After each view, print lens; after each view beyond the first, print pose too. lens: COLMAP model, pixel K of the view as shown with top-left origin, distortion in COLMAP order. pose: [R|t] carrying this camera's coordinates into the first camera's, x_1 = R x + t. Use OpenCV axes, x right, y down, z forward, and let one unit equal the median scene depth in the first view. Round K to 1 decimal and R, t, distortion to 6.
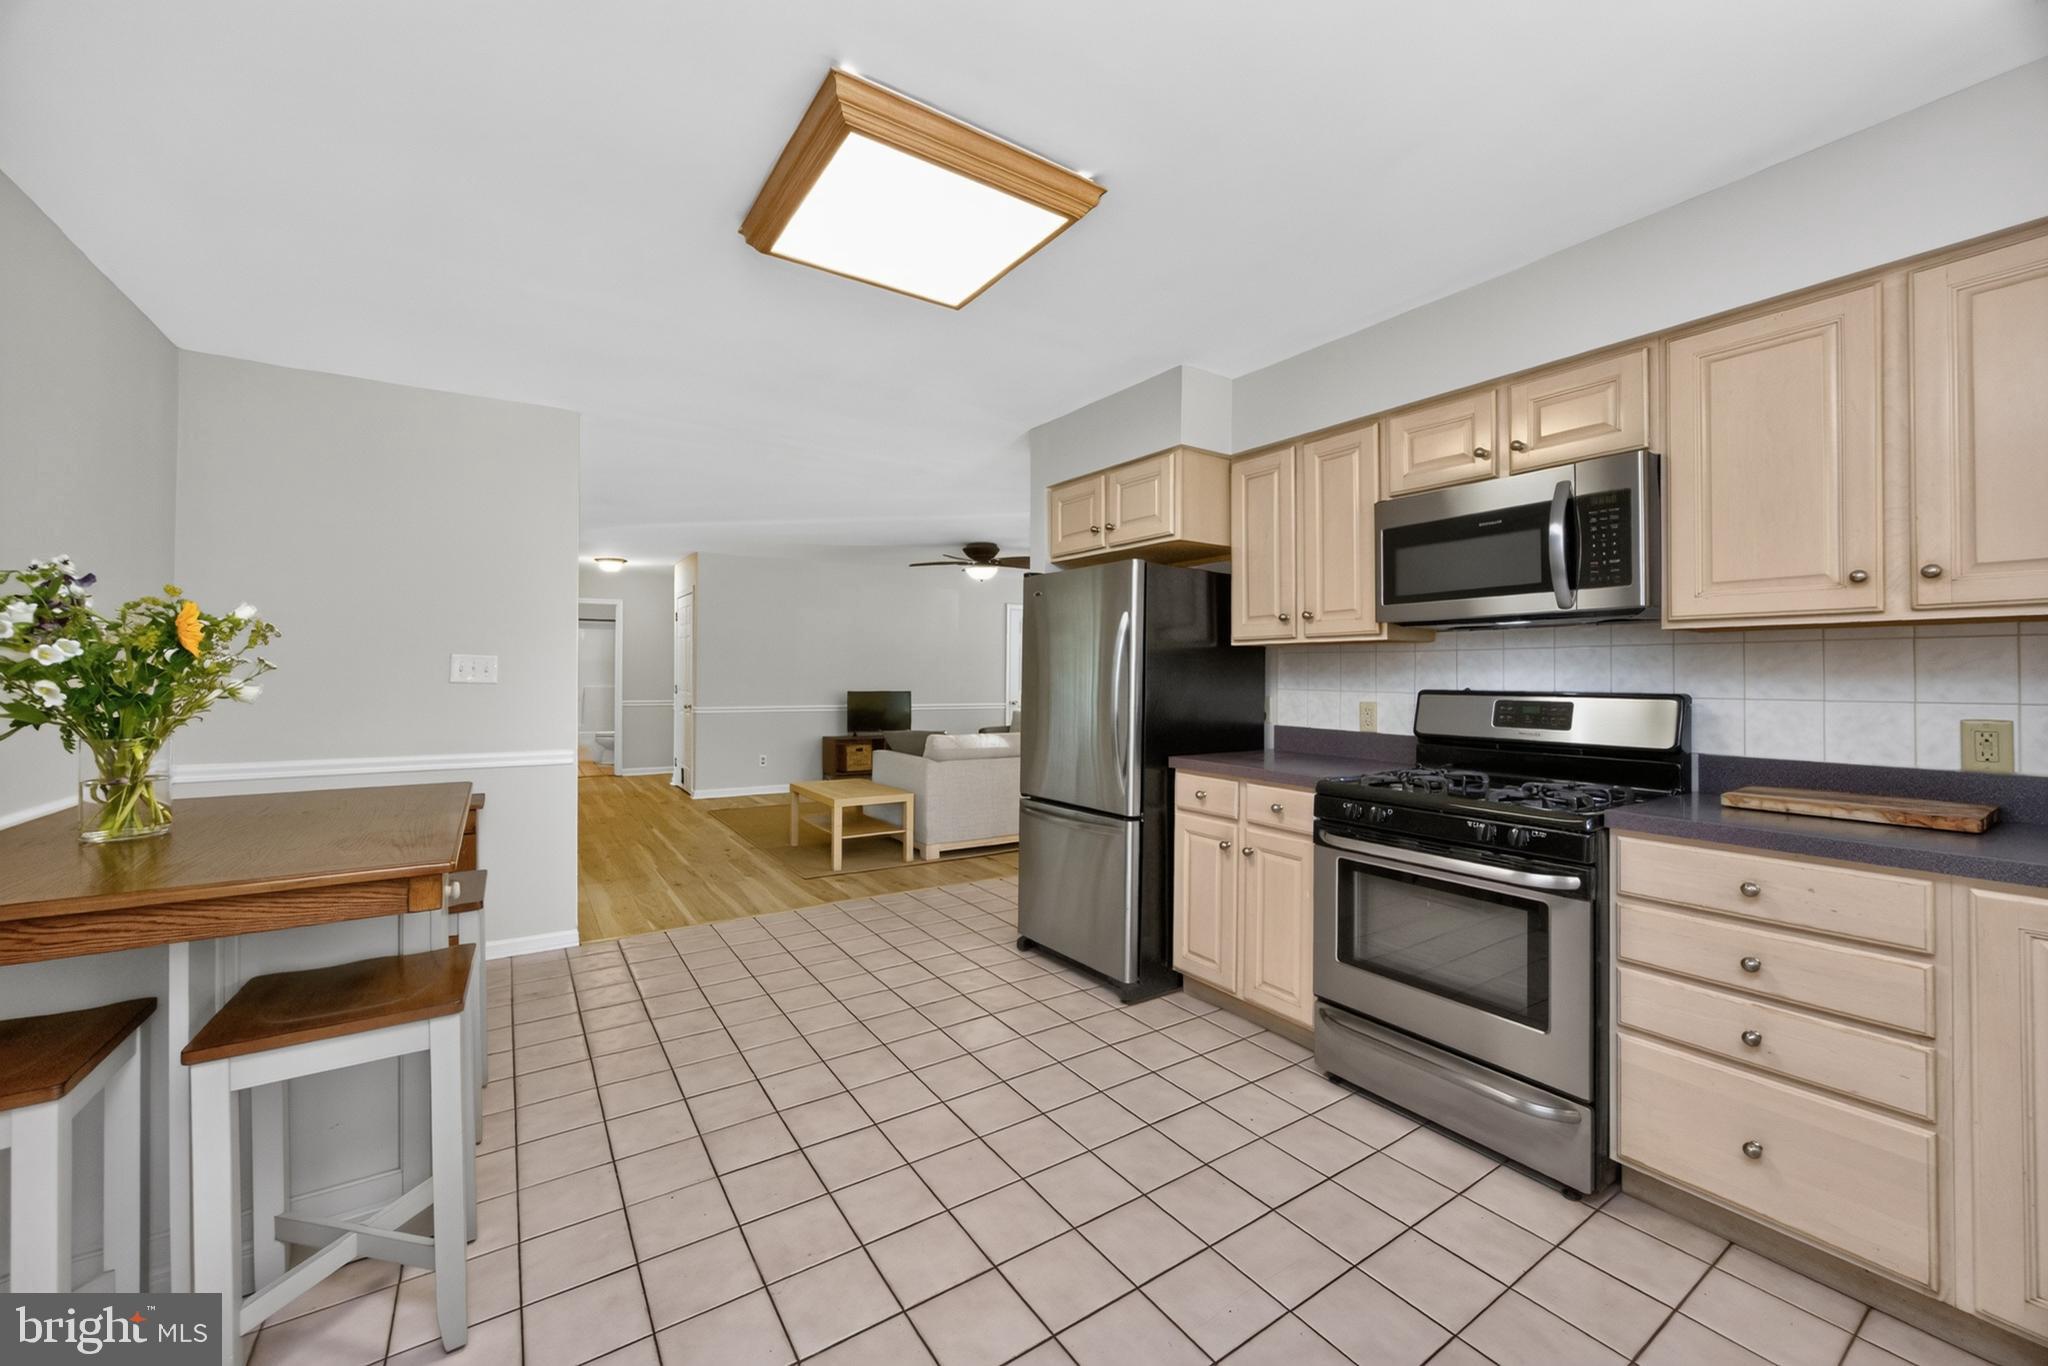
lens RADIAL K [[791.4, 0, 1022.3], [0, 791.4, 670.6], [0, 0, 1]] dist [-0.031164, 0.010654]
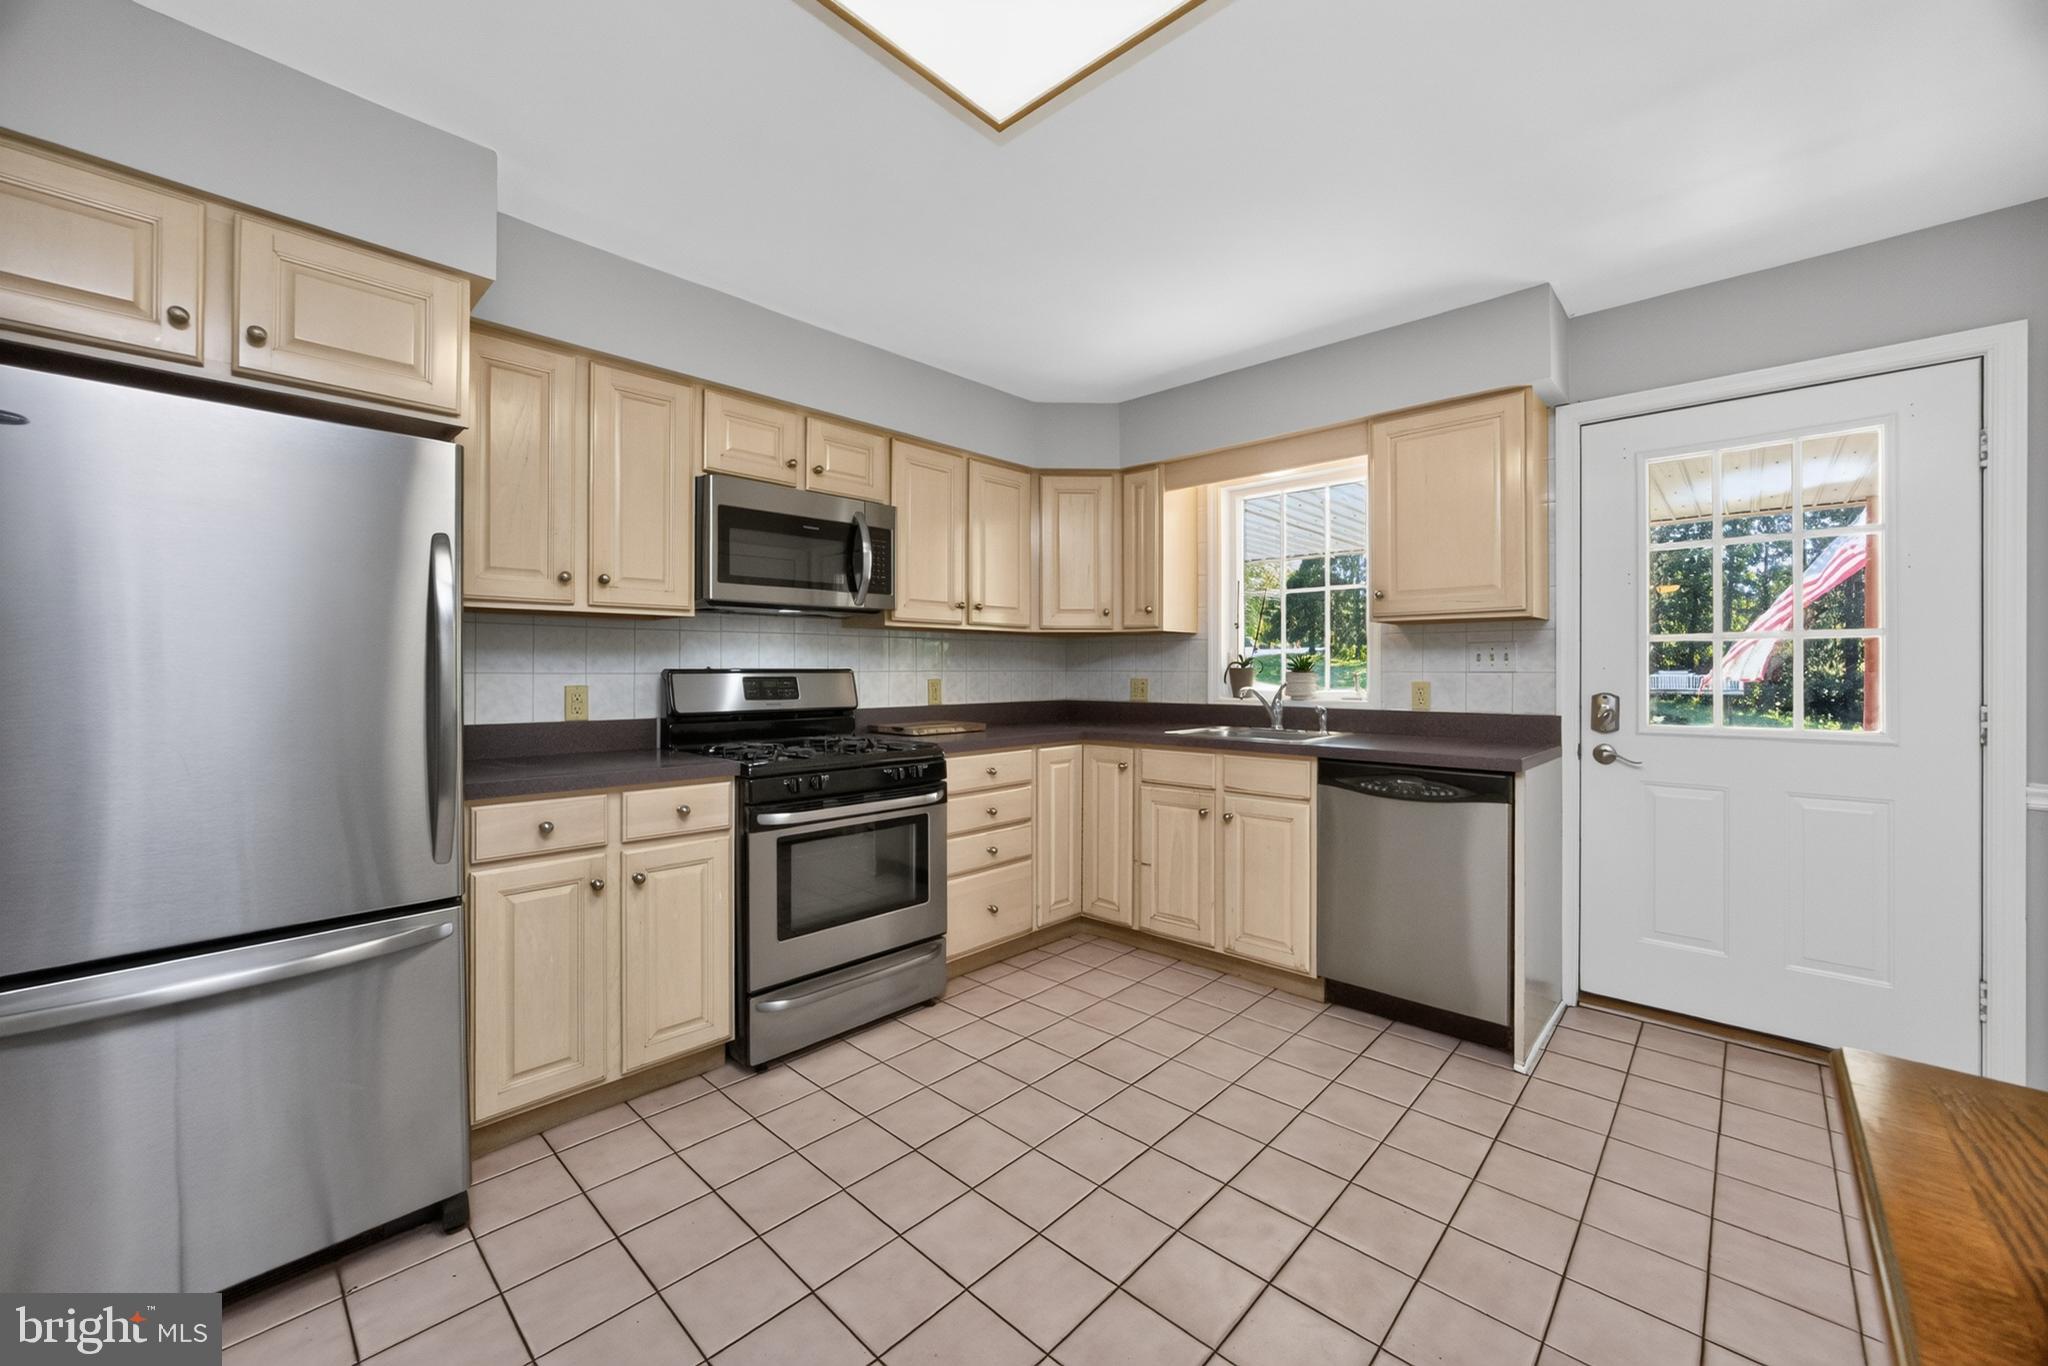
lens RADIAL K [[791.4, 0, 1022.3], [0, 791.4, 670.6], [0, 0, 1]] dist [-0.031164, 0.010654]
pose [[-0.231200, -0.007042, 0.972881, -0.512614], [-0.009861, 0.999939, 0.004894, 0.015556], [-0.972856, -0.008462, -0.231255, 0.753229]]
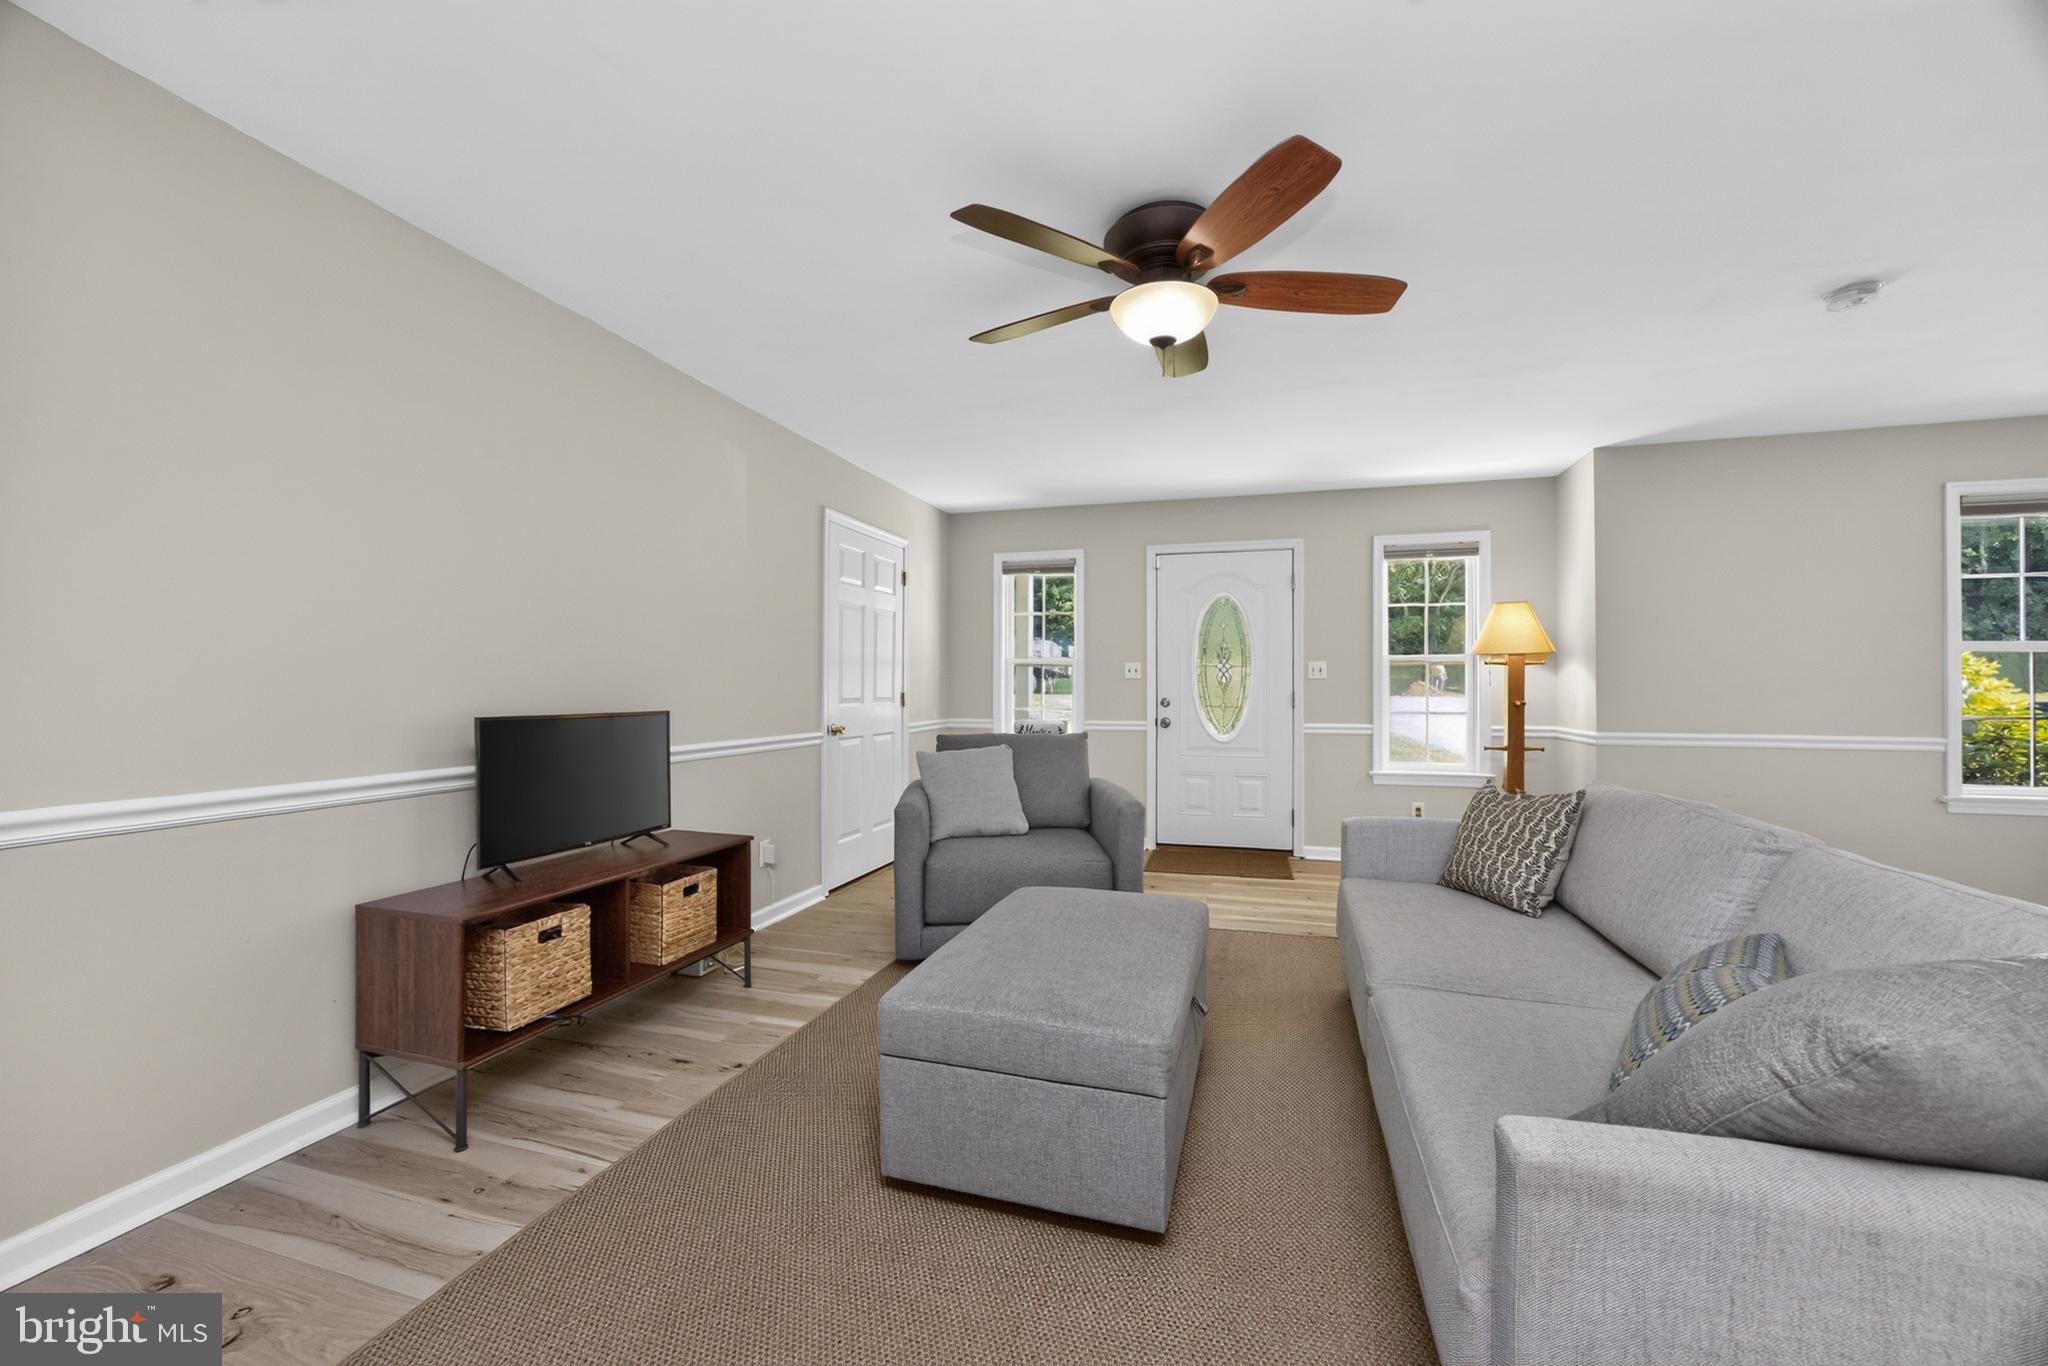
lens RADIAL K [[791.4, 0, 1022.3], [0, 791.4, 670.6], [0, 0, 1]] dist [-0.031164, 0.010654]
pose [[0.770801, 0.006185, 0.637045, -0.714281], [0.000676, 0.999944, -0.010526, 0.042822], [-0.637075, 0.008544, 0.770754, 1.989470]]
